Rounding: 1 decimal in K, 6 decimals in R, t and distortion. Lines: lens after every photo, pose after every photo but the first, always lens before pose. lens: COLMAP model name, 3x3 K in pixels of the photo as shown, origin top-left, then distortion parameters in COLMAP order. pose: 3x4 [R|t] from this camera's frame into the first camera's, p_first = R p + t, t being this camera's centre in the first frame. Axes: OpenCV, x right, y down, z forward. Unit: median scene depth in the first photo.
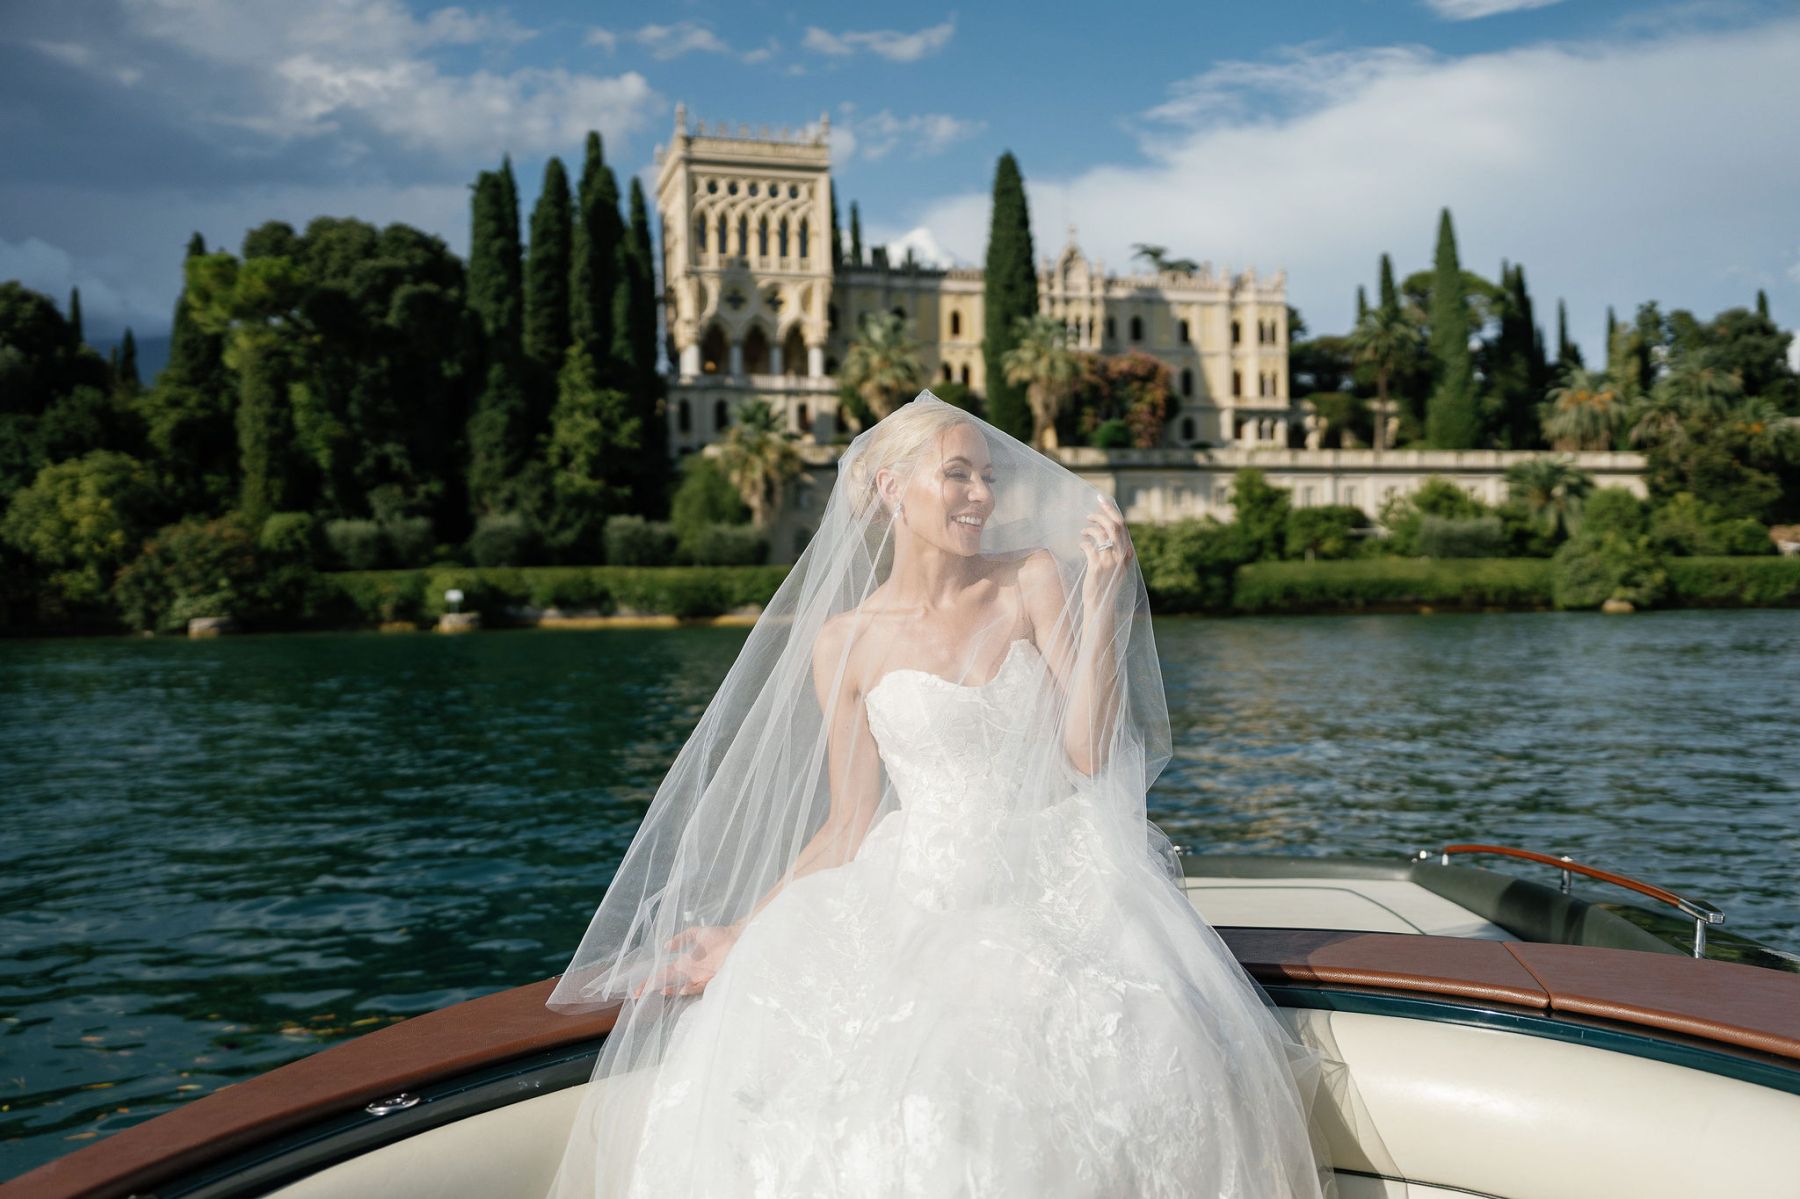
lens RADIAL K [[1544.1, 0, 902.2], [0, 1544.1, 606.5], [0, 0, 1]] dist [0.016786, 0.006432]
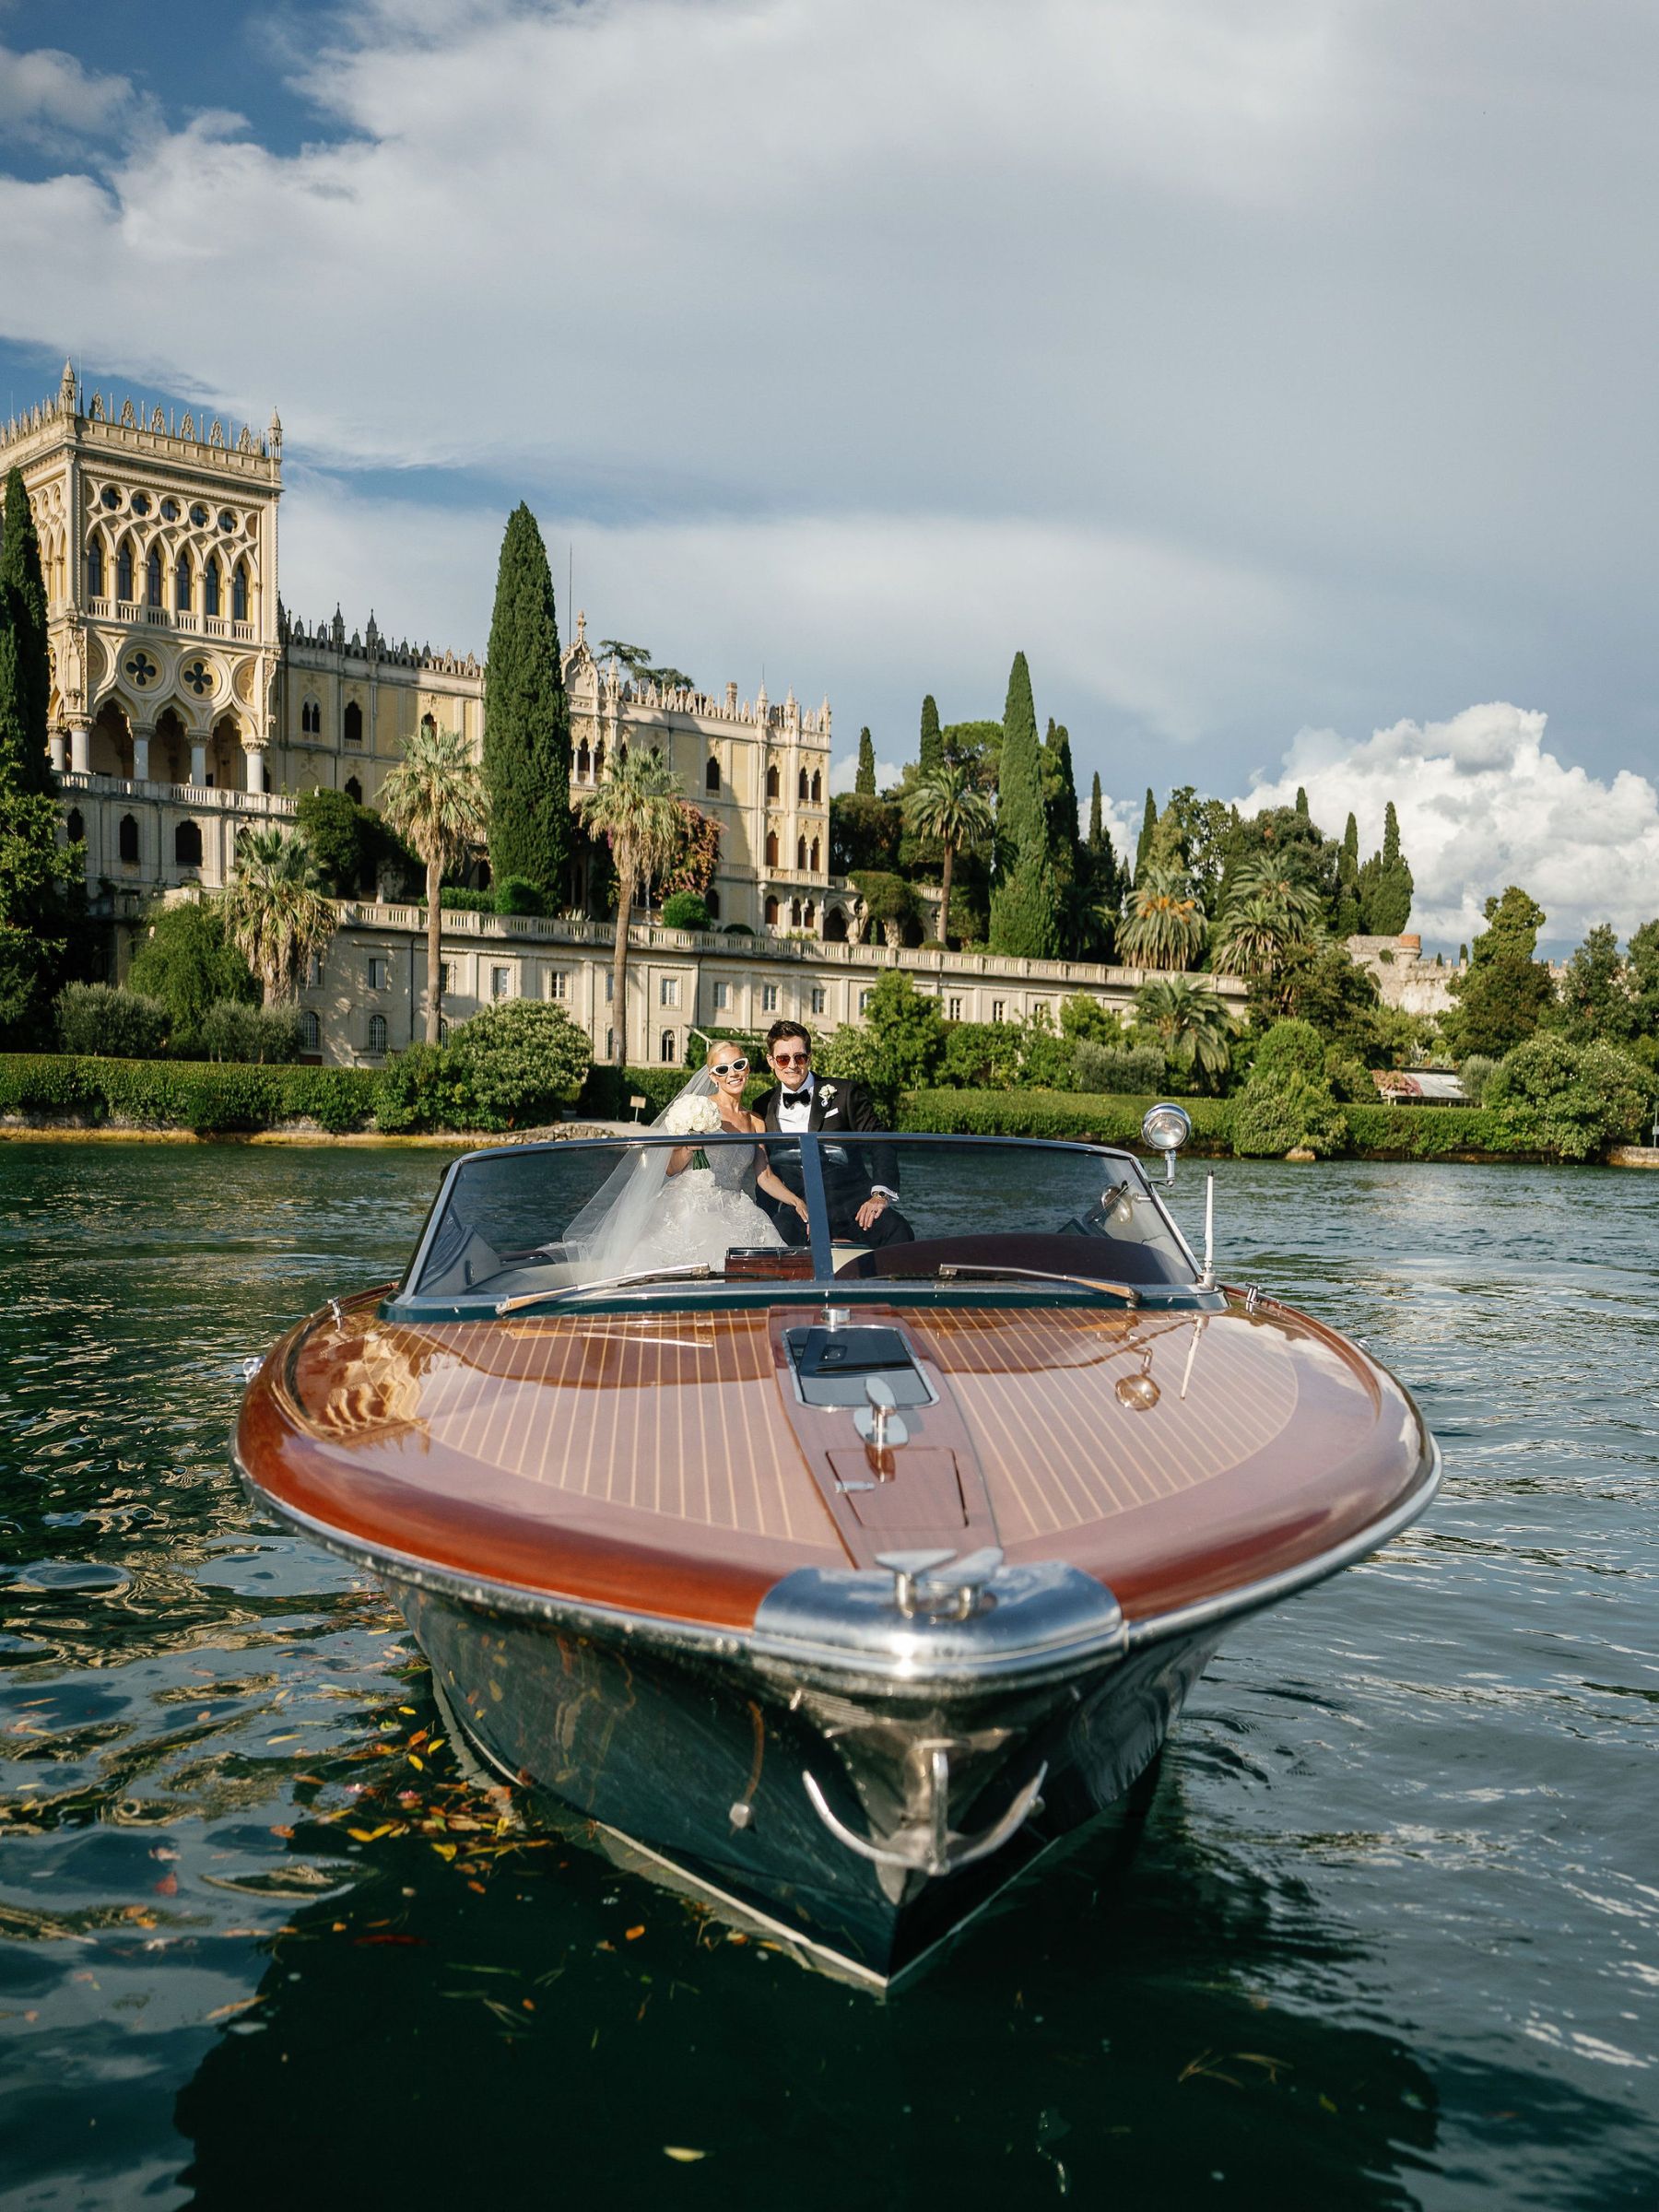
lens RADIAL K [[2325.2, 0, 923.5], [0, 2325.2, 1262.8], [0, 0, 1]] dist [0.014416, 0.000000]
pose [[0.904137, 0.010135, 0.427122, -0.230814], [-0.032139, 0.998499, 0.044339, 0.007025], [-0.426032, -0.053816, 0.903106, -0.091022]]
